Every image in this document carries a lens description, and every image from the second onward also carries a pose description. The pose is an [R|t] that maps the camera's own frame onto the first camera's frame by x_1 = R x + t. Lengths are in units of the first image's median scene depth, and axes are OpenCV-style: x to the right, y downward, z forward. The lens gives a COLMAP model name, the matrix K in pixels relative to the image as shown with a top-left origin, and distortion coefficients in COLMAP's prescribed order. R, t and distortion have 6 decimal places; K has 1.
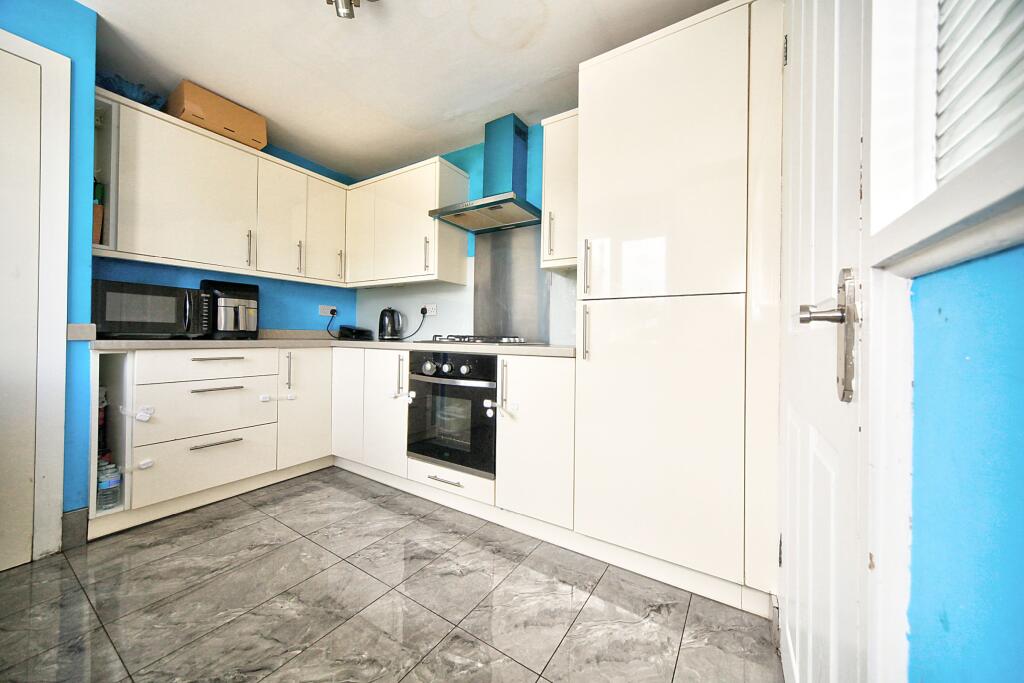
lens RADIAL K [[360.1, 0, 515.1], [0, 360.1, 335.8], [0, 0, 1]] dist [-0.000078, 0.000077]
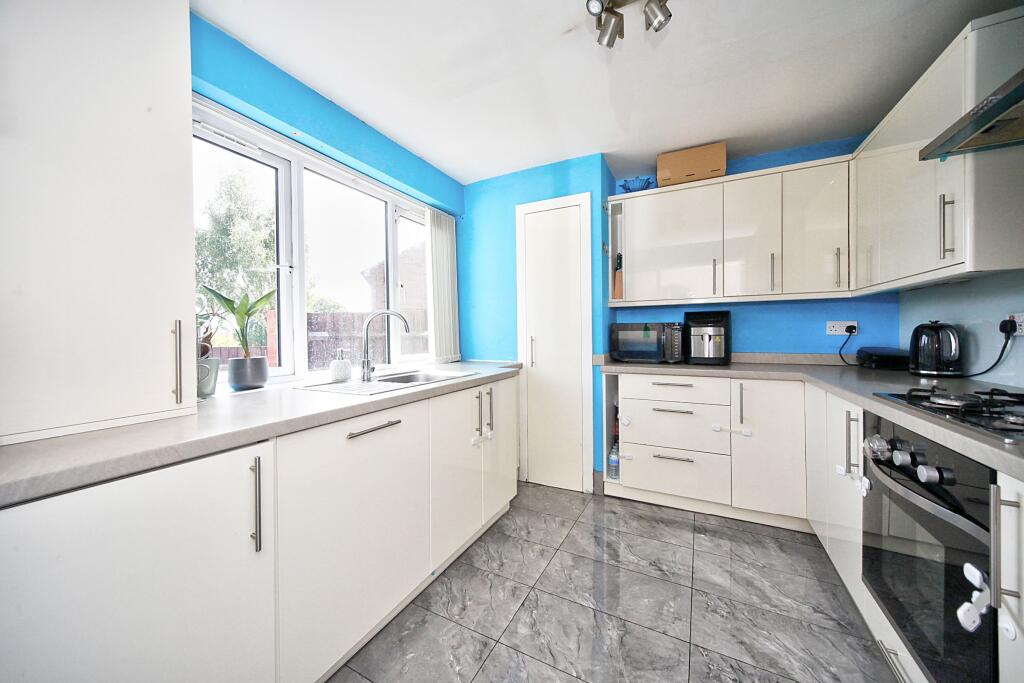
lens RADIAL K [[360.1, 0, 515.1], [0, 360.1, 335.8], [0, 0, 1]] dist [-0.000078, 0.000077]
pose [[0.091766, -0.009343, -0.995737, 0.251285], [0.009631, 0.999918, -0.008495, -0.078846], [0.995734, -0.008811, 0.091849, 0.368025]]
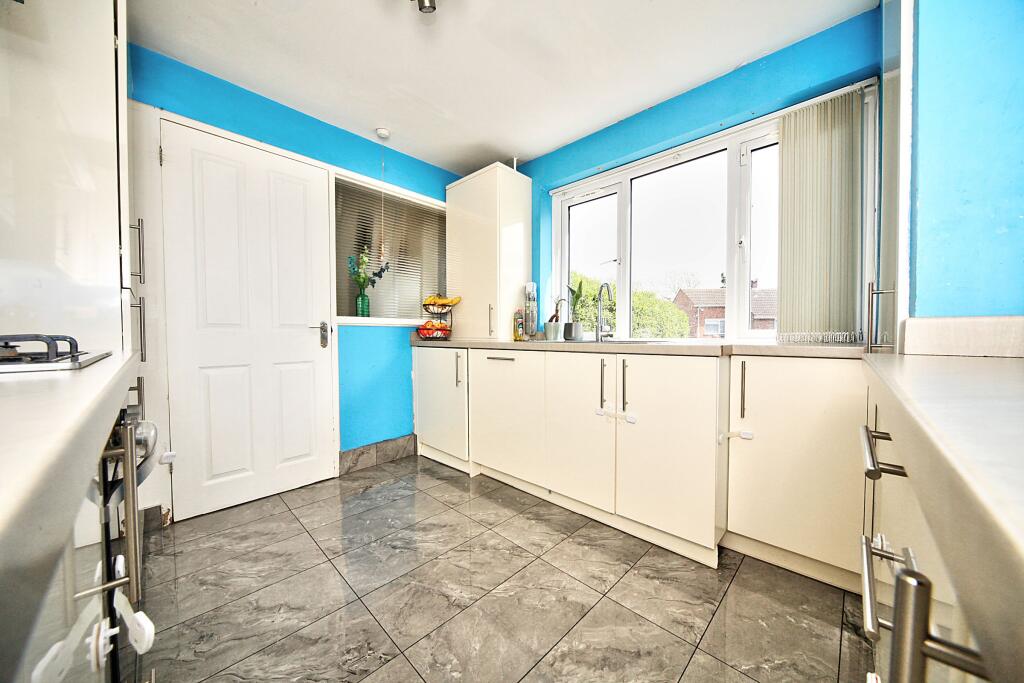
lens RADIAL K [[355.7, 0, 518.7], [0, 355.7, 344.1], [0, 0, 1]] dist [-0.001324, -0.000084]
pose [[-0.979555, -0.015100, 0.200609, -0.600967], [-0.009179, 0.999495, 0.030414, -0.009588], [-0.200967, 0.027950, -0.979199, 1.170455]]
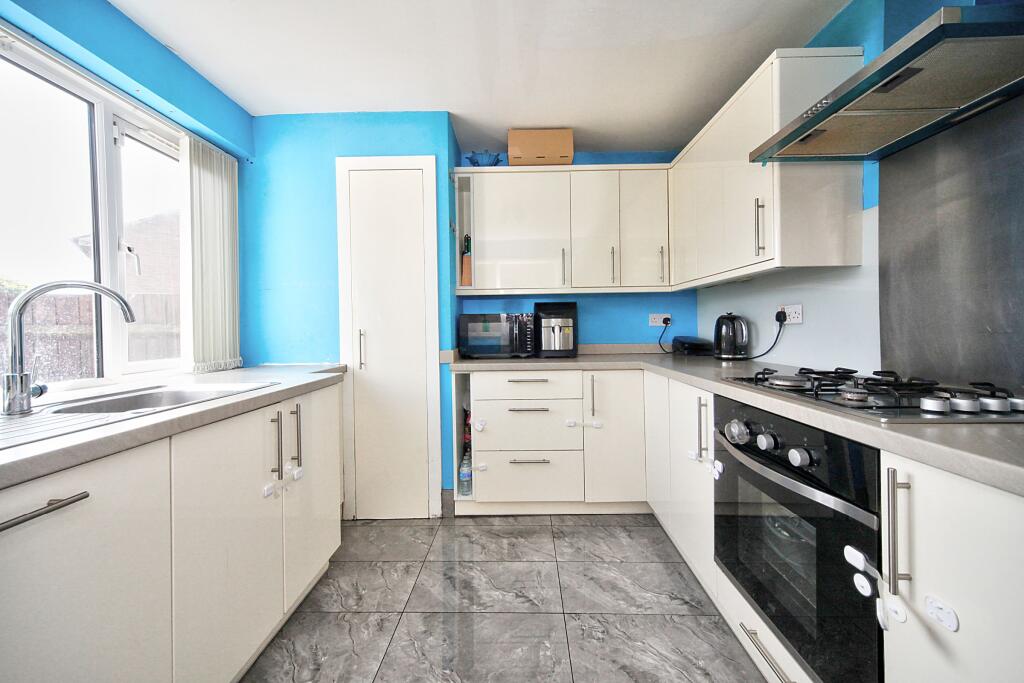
lens RADIAL K [[374.0, 0, 516.4], [0, 374.0, 329.5], [0, 0, 1]] dist [0.002580, 0.000088]
pose [[0.519696, -0.019212, -0.854135, 0.081763], [0.022593, 0.999707, -0.008740, -0.069577], [0.854053, -0.014755, 0.519977, 0.377457]]
